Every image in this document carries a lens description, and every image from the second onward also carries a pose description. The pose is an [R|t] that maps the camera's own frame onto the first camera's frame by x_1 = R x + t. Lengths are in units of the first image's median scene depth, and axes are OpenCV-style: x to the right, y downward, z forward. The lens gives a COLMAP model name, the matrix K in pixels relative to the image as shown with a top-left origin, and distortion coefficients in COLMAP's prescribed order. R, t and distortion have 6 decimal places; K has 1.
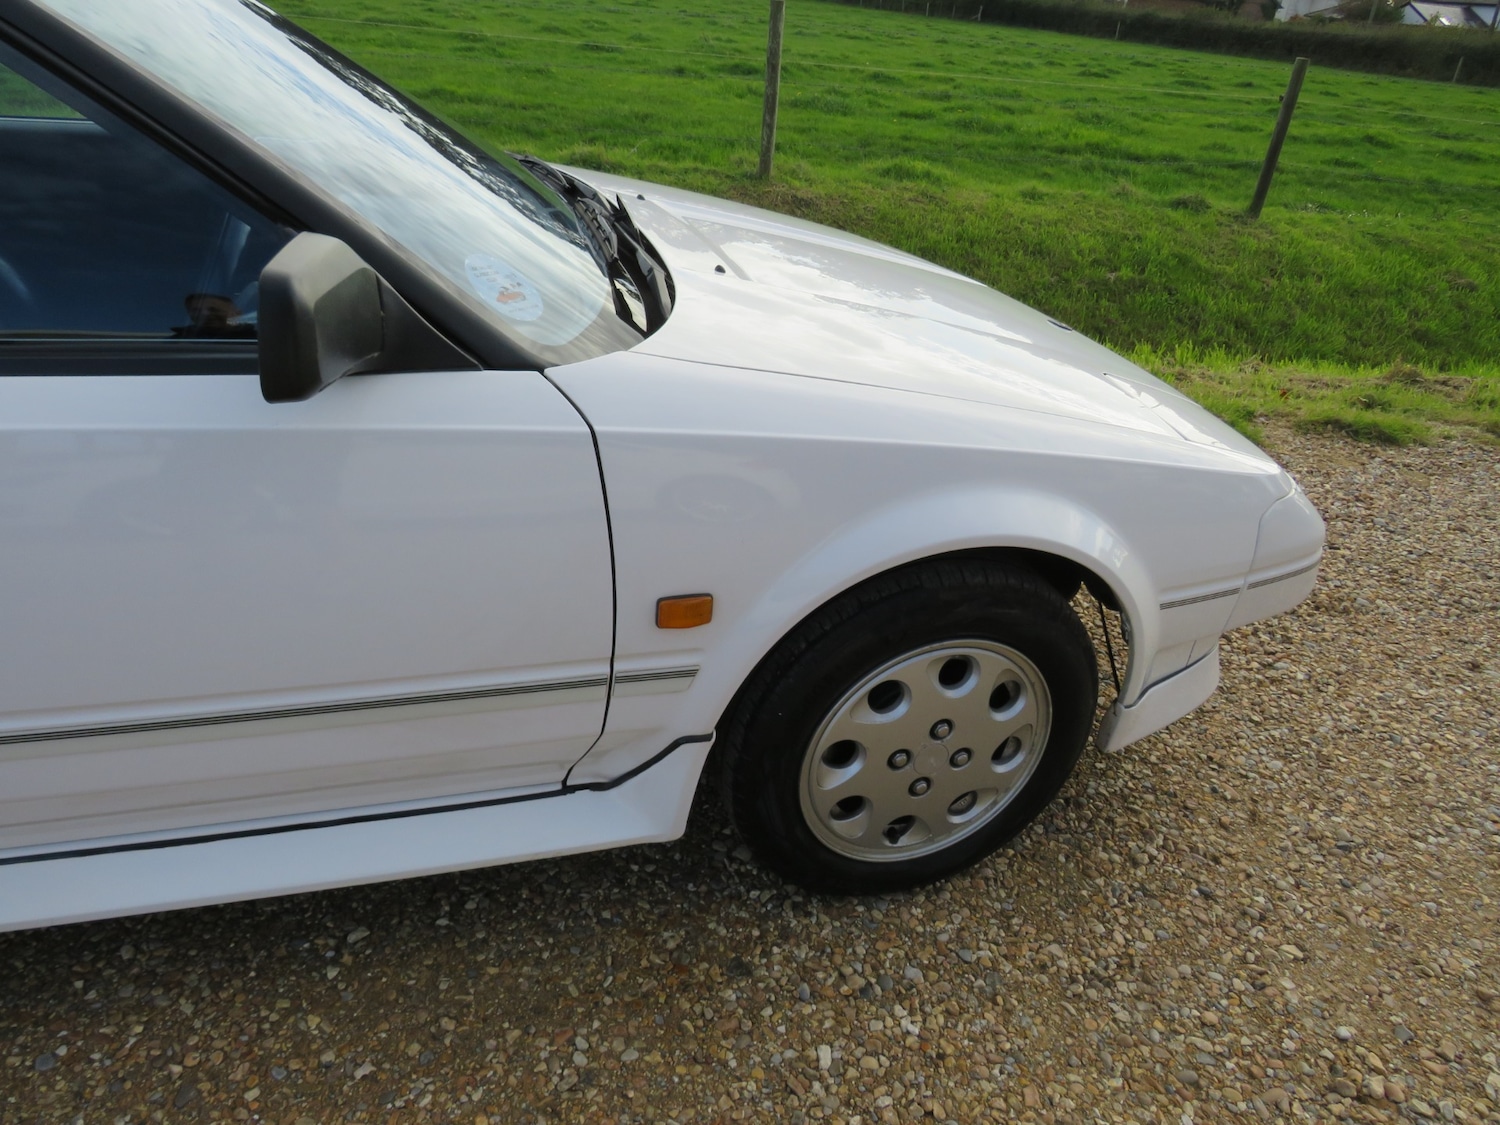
lens RADIAL K [[1057.1, 0, 752.0], [0, 1057.1, 555.8], [0, 0, 1]] dist [-0.030308, 0.013063]
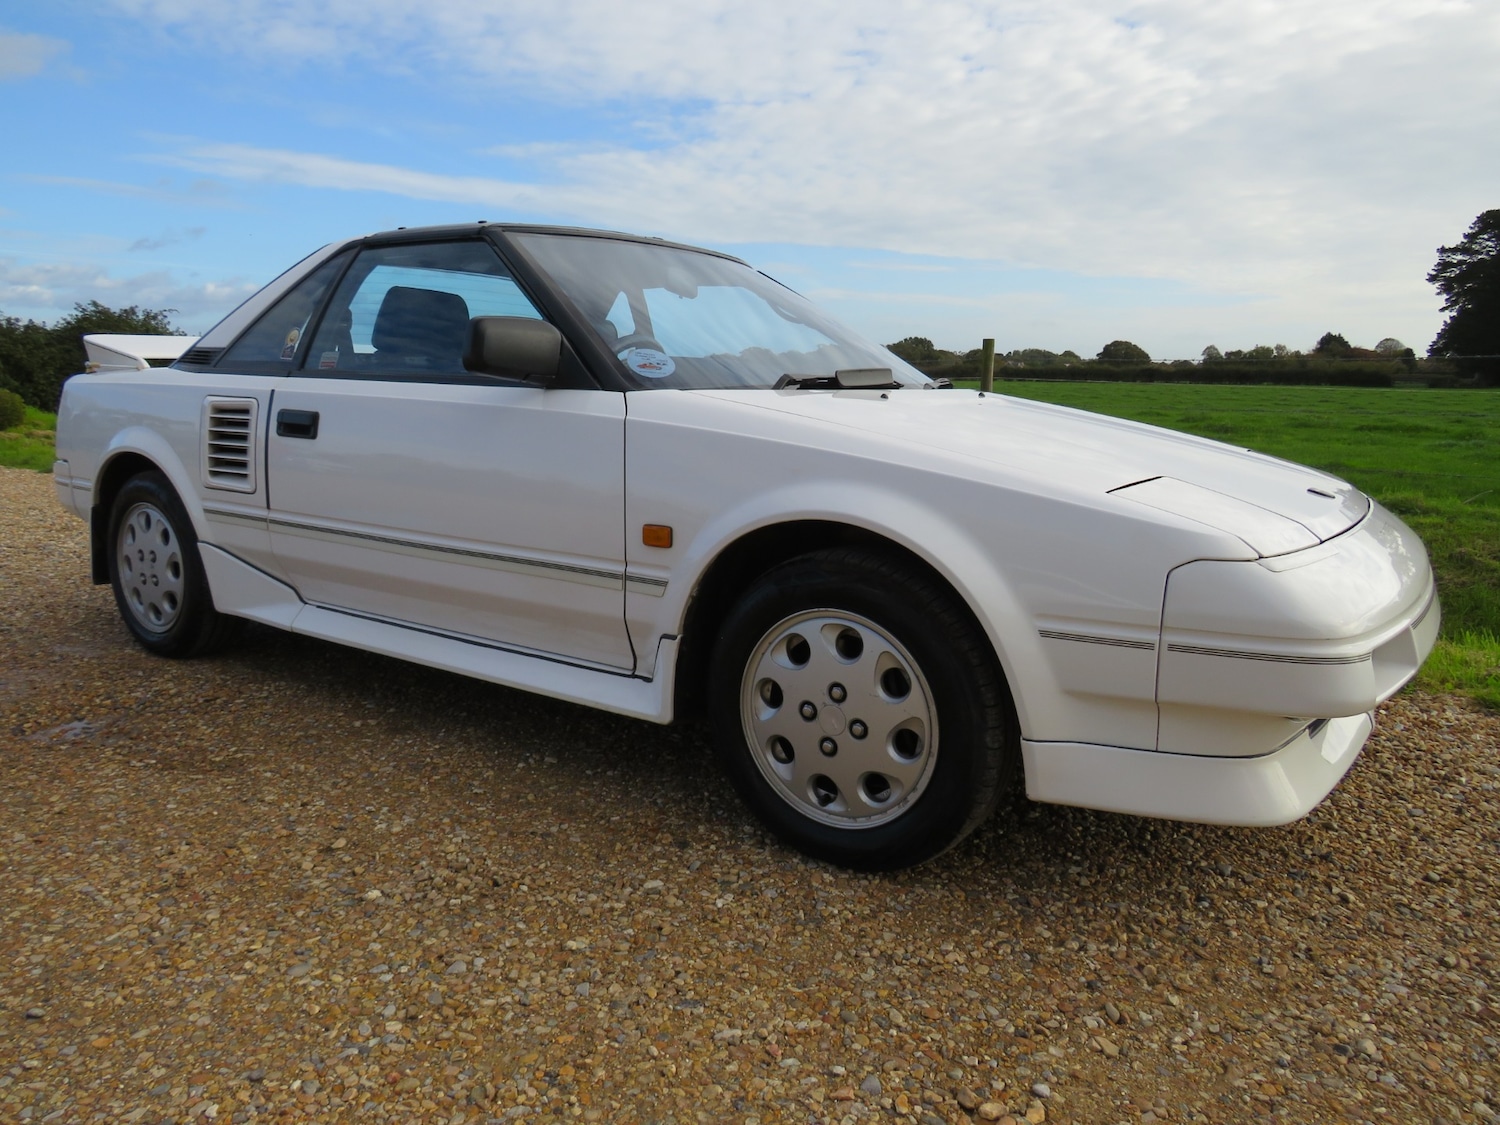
lens RADIAL K [[1057.1, 0, 740.7], [0, 1057.1, 555.7], [0, 0, 1]] dist [-0.030308, 0.013063]
pose [[0.618020, 0.049531, -0.784601, 1.075744], [-0.334856, 0.919540, -0.205712, 0.309868], [0.711283, 0.389863, 0.584879, 0.133239]]
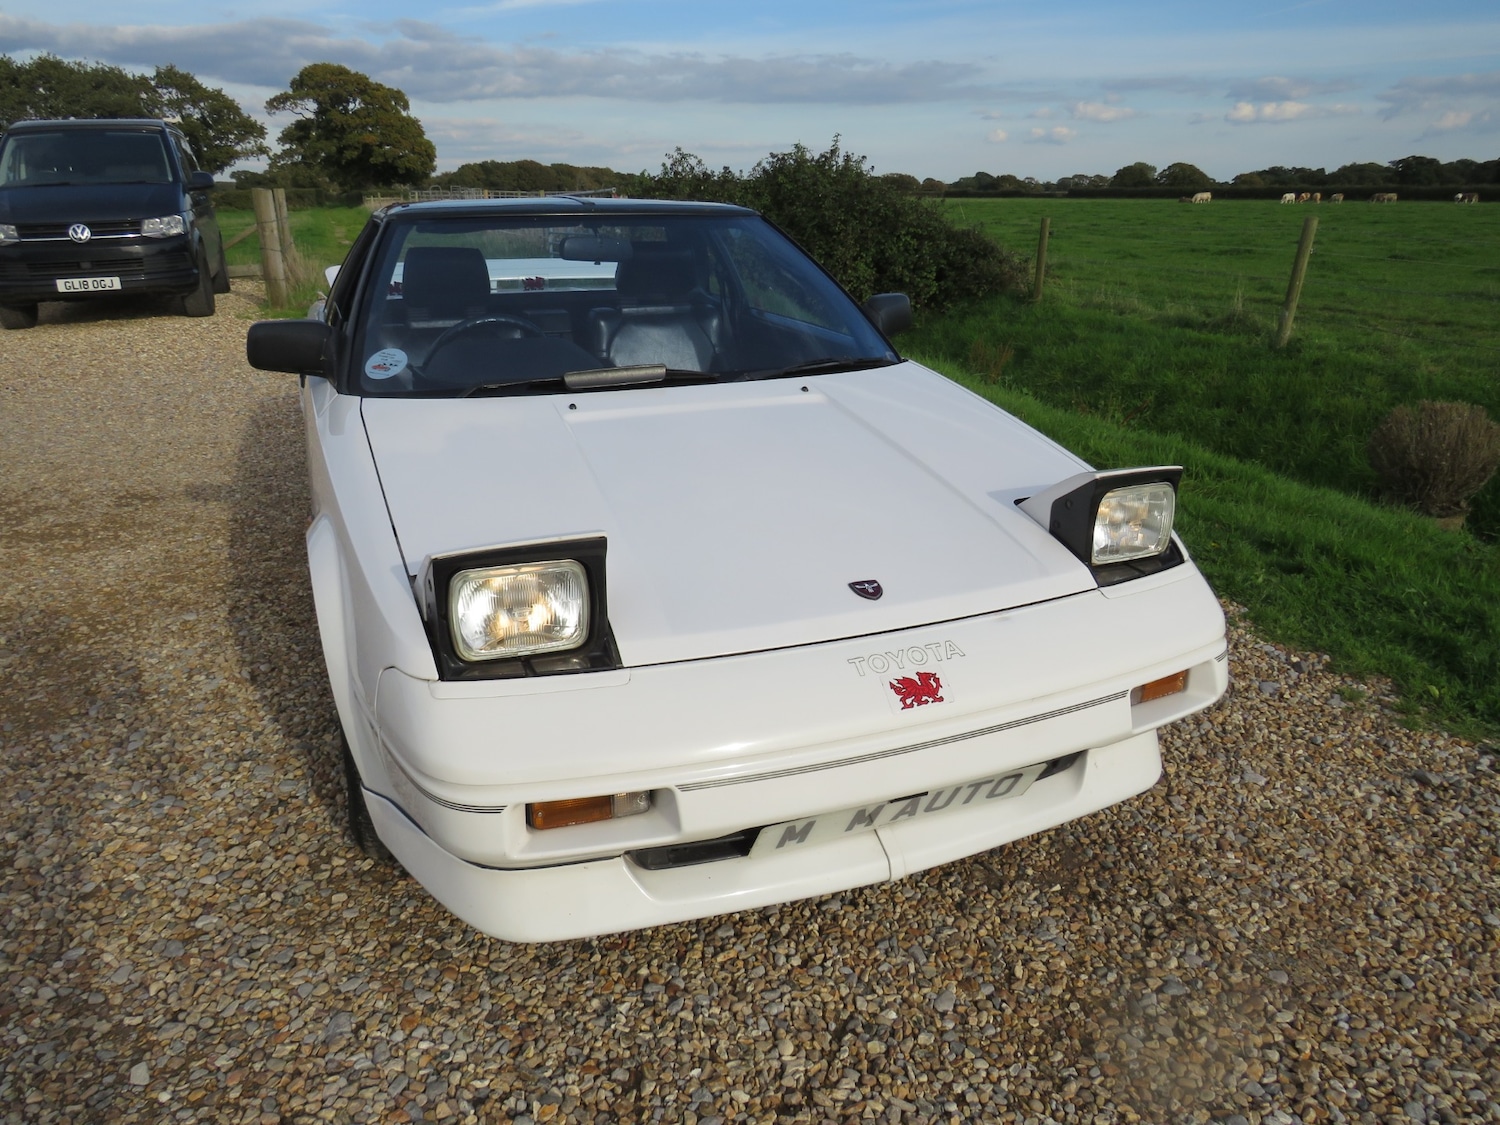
lens RADIAL K [[1057.1, 0, 735.6], [0, 1057.1, 548.7], [0, 0, 1]] dist [-0.030308, 0.013063]
pose [[0.085549, 0.227752, -0.969954, 1.553408], [-0.465618, 0.869813, 0.163171, -0.485277], [0.880841, 0.437669, 0.180457, 1.130309]]
